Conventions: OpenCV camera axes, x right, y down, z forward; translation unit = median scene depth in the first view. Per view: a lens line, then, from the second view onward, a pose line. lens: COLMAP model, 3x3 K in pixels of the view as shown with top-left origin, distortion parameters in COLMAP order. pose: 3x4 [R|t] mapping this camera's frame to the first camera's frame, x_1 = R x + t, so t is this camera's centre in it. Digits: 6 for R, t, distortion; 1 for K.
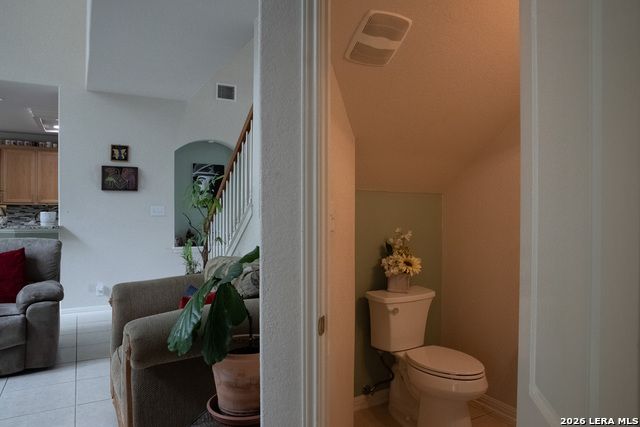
lens RADIAL K [[438.9, 0, 317.0], [0, 438.9, 212.2], [0, 0, 1]] dist [-0.073828, 0.044617]
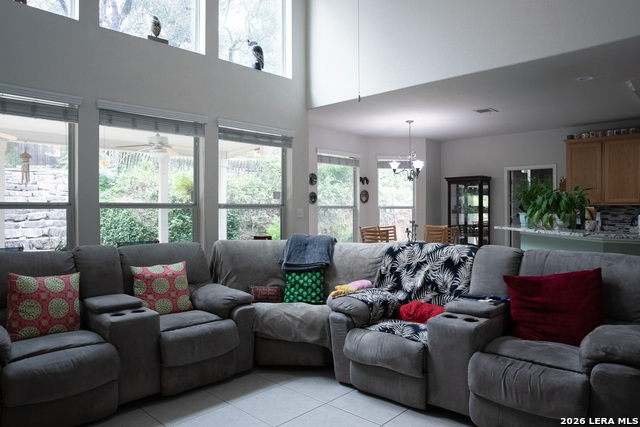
lens RADIAL K [[438.9, 0, 317.2], [0, 438.9, 213.3], [0, 0, 1]] dist [-0.073828, 0.044617]
pose [[0.306603, 0.005158, -0.951824, -0.174604], [-0.004691, 0.999981, 0.003908, -0.004838], [0.951826, 0.003267, 0.306621, 0.361545]]
